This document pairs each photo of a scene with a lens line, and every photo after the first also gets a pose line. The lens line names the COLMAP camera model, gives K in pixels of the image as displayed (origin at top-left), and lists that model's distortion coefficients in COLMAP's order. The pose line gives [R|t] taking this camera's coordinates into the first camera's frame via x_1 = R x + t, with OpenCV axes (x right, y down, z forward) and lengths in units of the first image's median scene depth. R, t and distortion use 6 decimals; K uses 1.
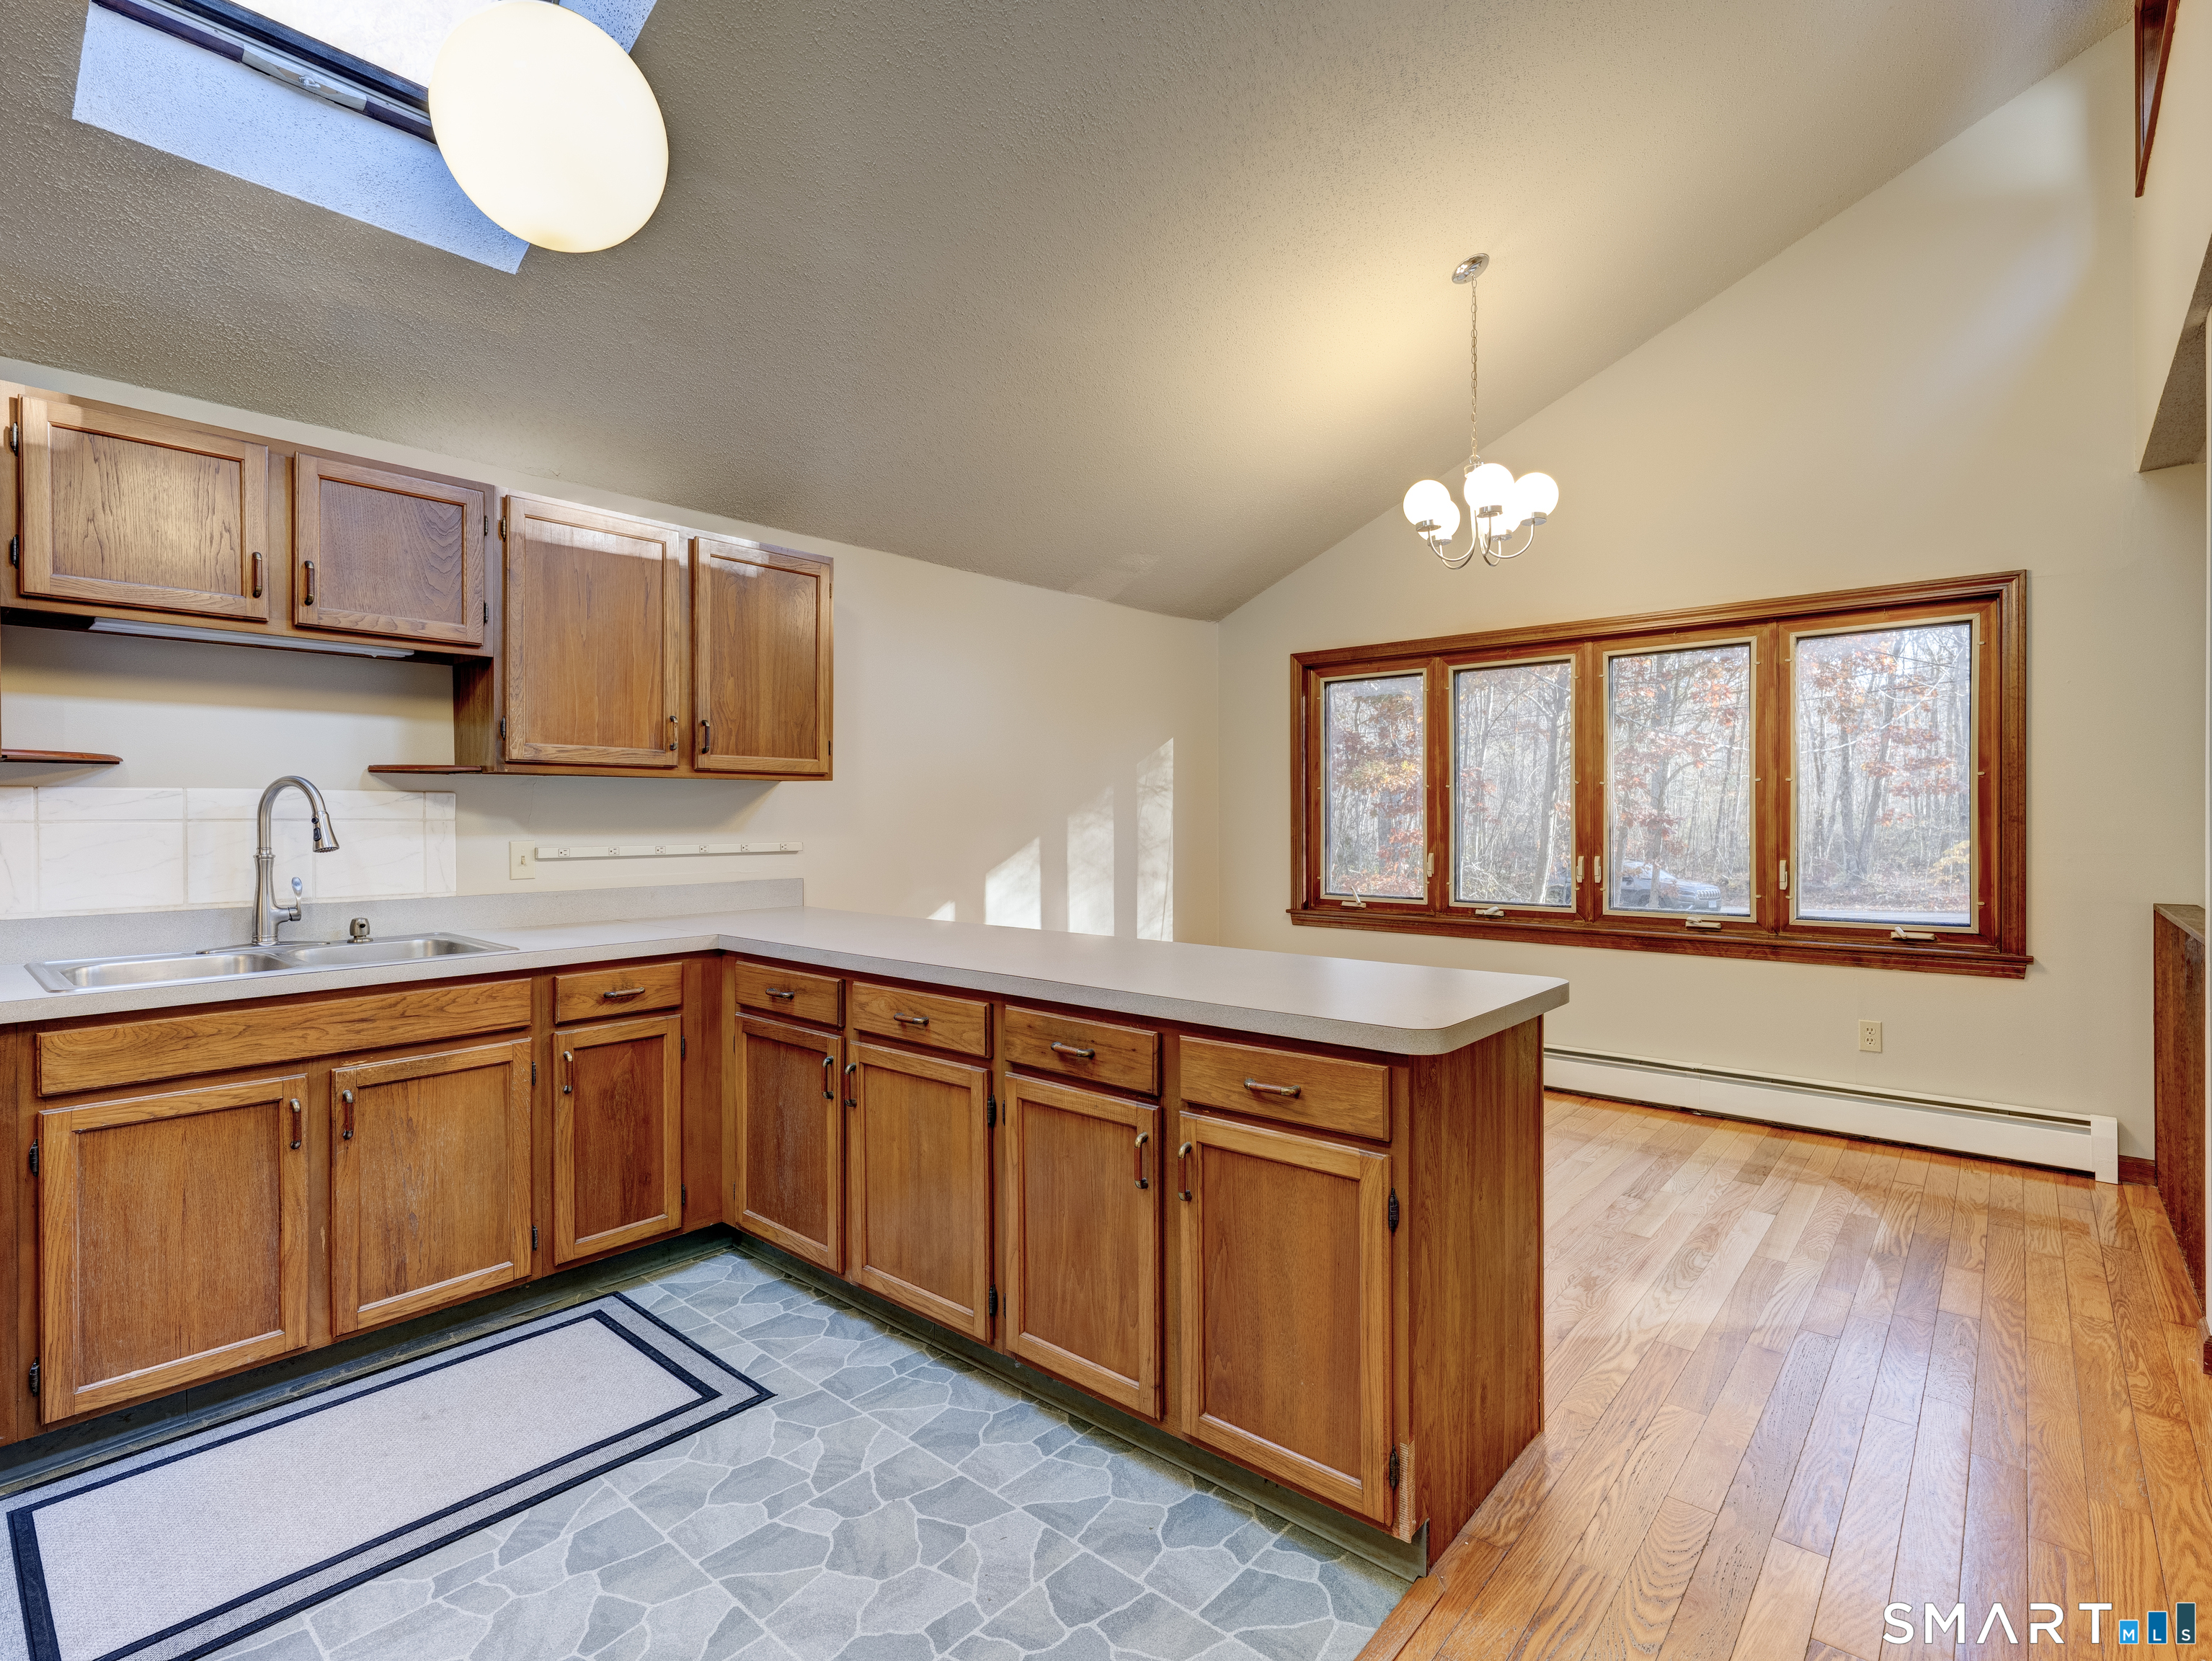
lens RADIAL K [[1065.8, 0, 1101.6], [0, 1065.8, 819.5], [0, 0, 1]] dist [-0.000847, -0.000396]
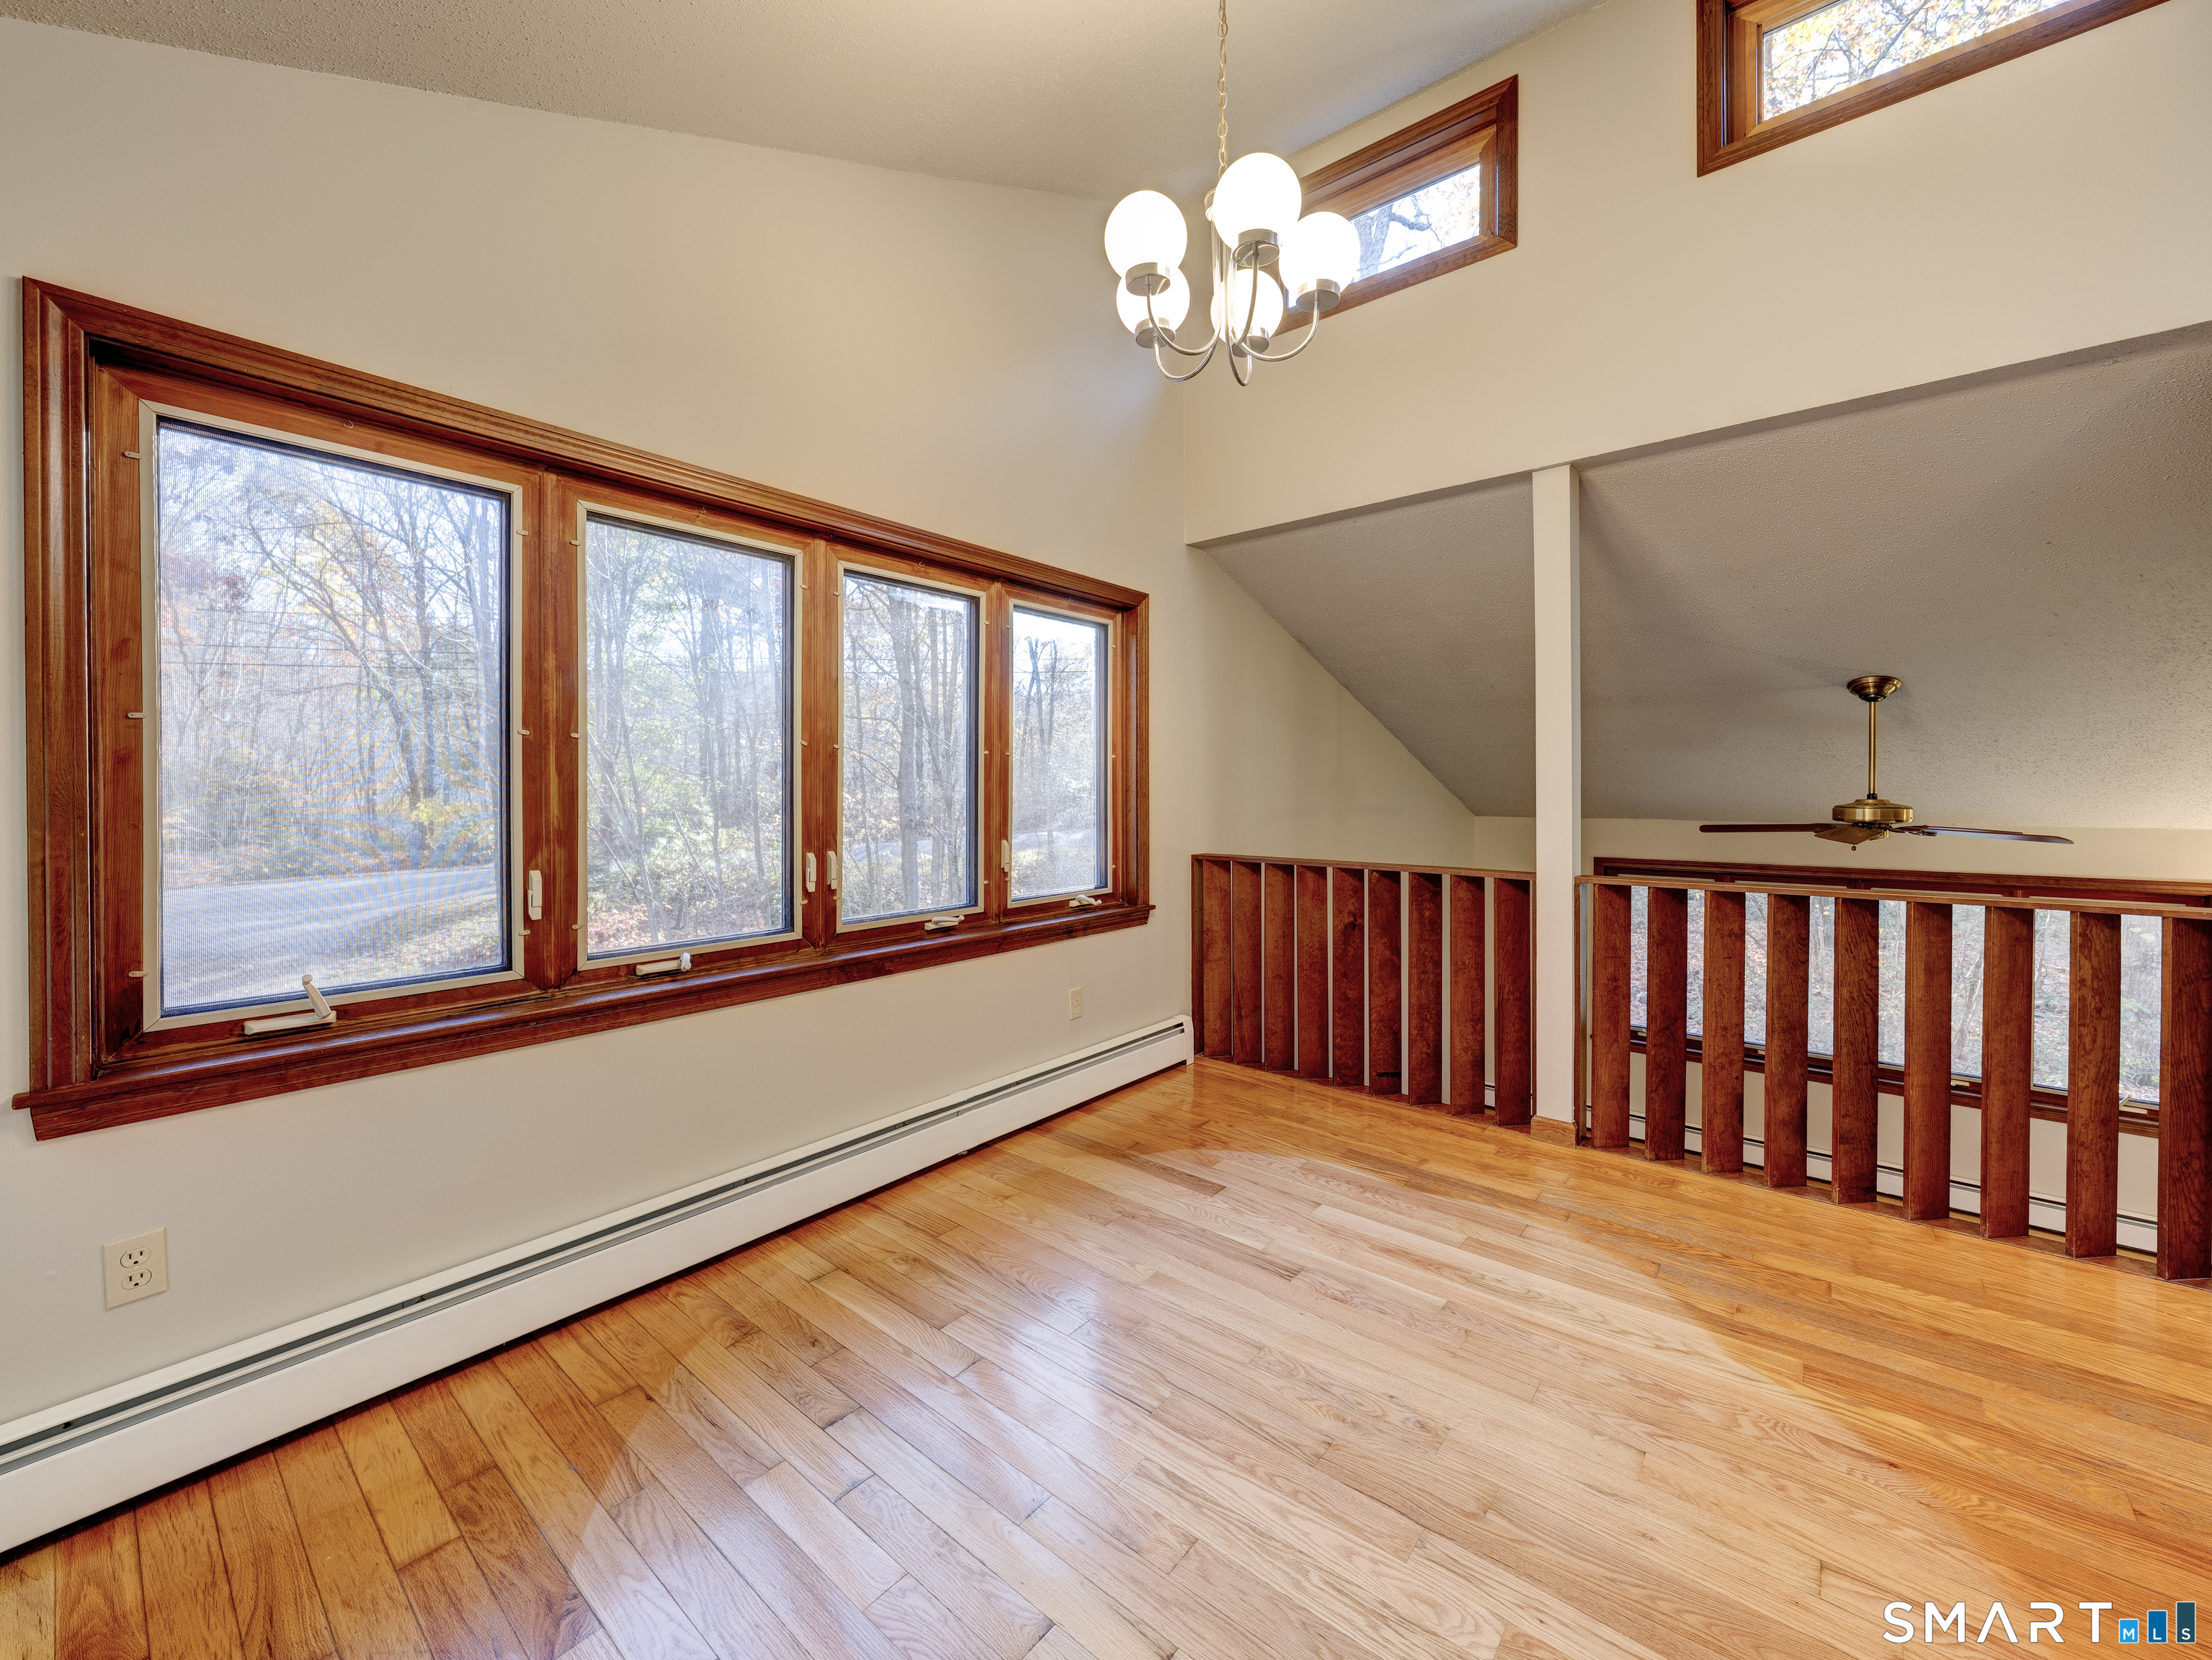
lens RADIAL K [[835.6, 0, 1109.7], [0, 835.6, 795.2], [0, 0, 1]] dist [-0.000773, -0.000108]
pose [[-0.008665, -0.002181, 0.999960, -0.121217], [0.006892, 0.999974, 0.002241, -0.003251], [-0.999939, 0.006911, -0.008649, 1.195378]]
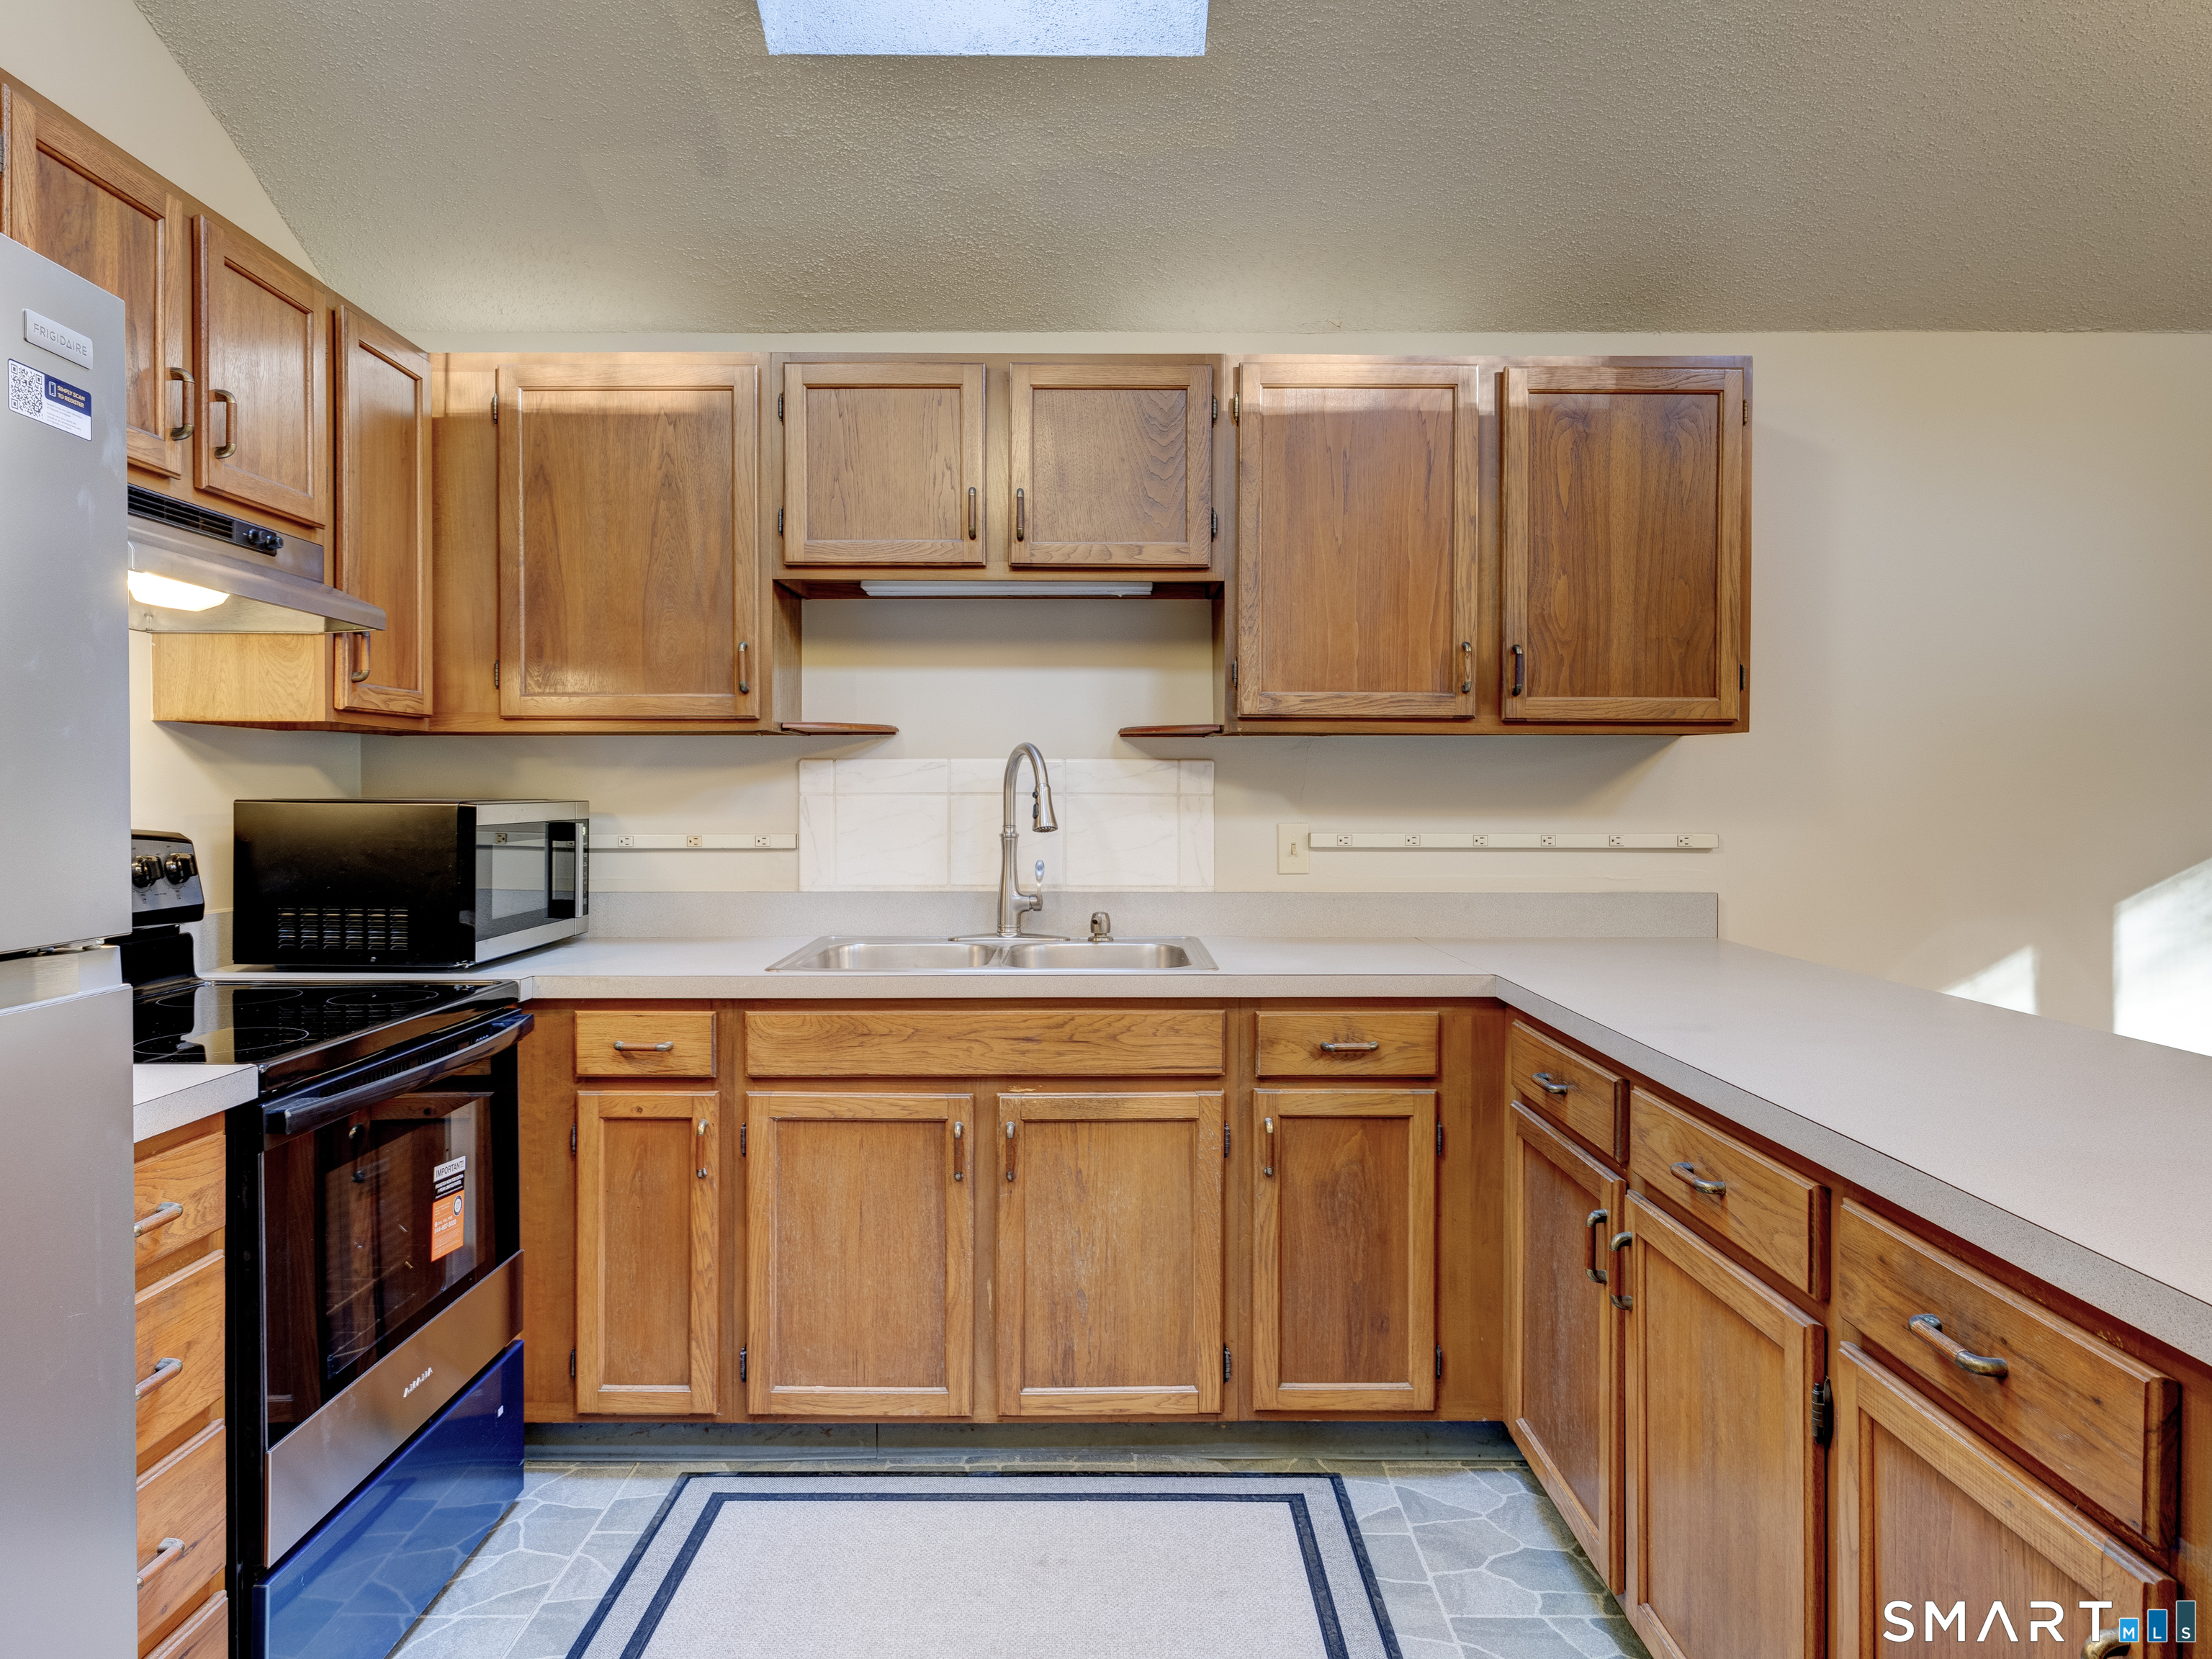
lens RADIAL K [[1388.8, 0, 1107.0], [0, 1388.8, 803.6], [0, 0, 1]] dist [0.002184, 0.000407]
pose [[0.663003, 0.009448, -0.748557, 0.102160], [-0.005694, 0.999955, 0.007578, -0.000448], [0.748595, -0.000762, 0.663027, 0.245191]]
